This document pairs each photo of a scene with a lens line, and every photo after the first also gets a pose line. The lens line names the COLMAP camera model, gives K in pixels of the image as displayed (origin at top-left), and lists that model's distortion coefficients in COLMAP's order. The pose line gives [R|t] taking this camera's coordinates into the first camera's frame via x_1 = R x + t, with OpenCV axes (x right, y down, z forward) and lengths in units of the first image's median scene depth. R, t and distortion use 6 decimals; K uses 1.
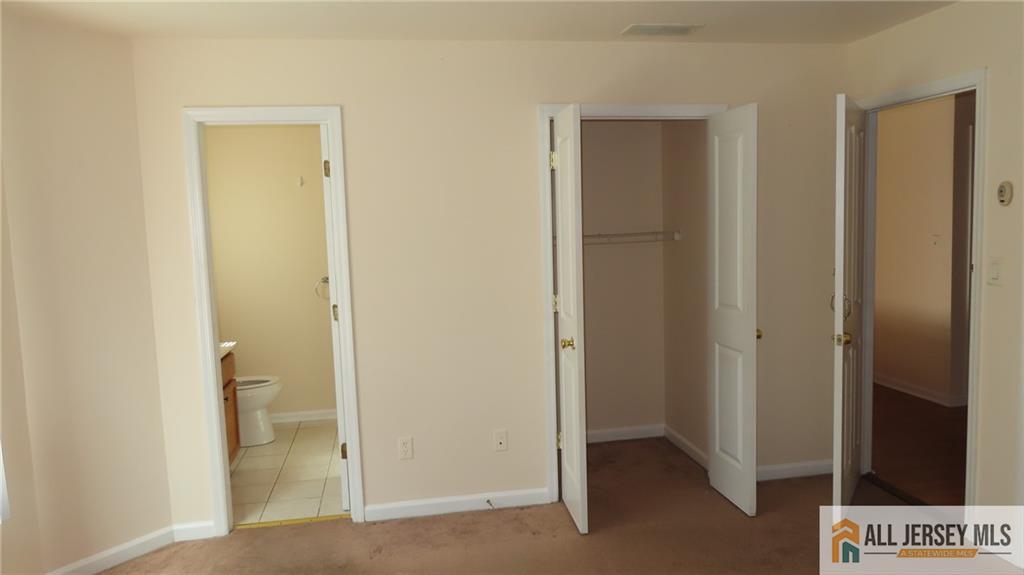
lens RADIAL K [[729.9, 0, 512.0], [0, 729.9, 287.5], [0, 0, 1]] dist [-0.011964, 0.003918]
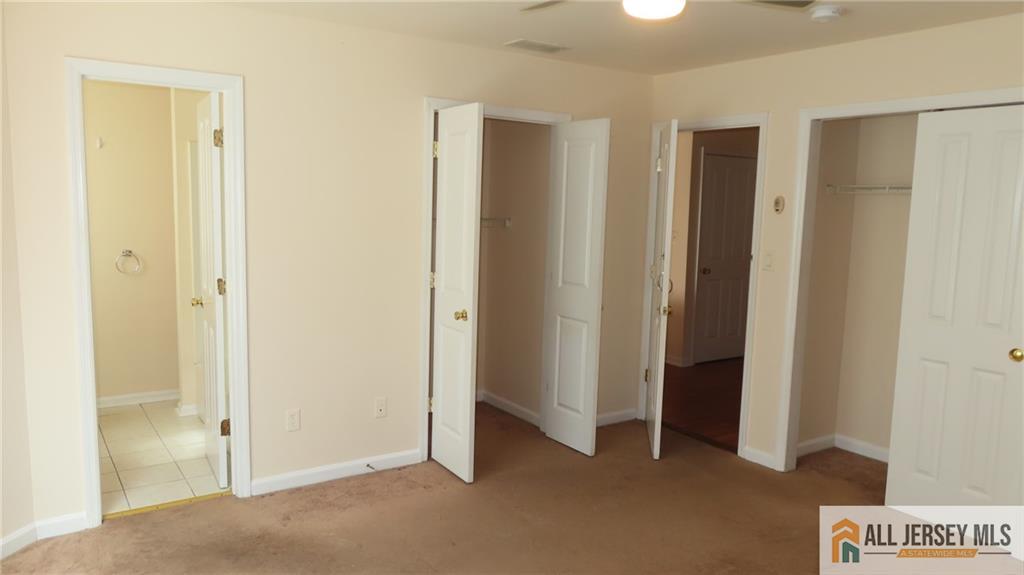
lens RADIAL K [[729.9, 0, 512.0], [0, 729.9, 287.5], [0, 0, 1]] dist [-0.011964, 0.003918]
pose [[0.908515, 0.009082, 0.417753, -0.298328], [-0.018340, 0.999667, 0.018154, 0.010926], [-0.417449, -0.024155, 0.908379, -0.049397]]
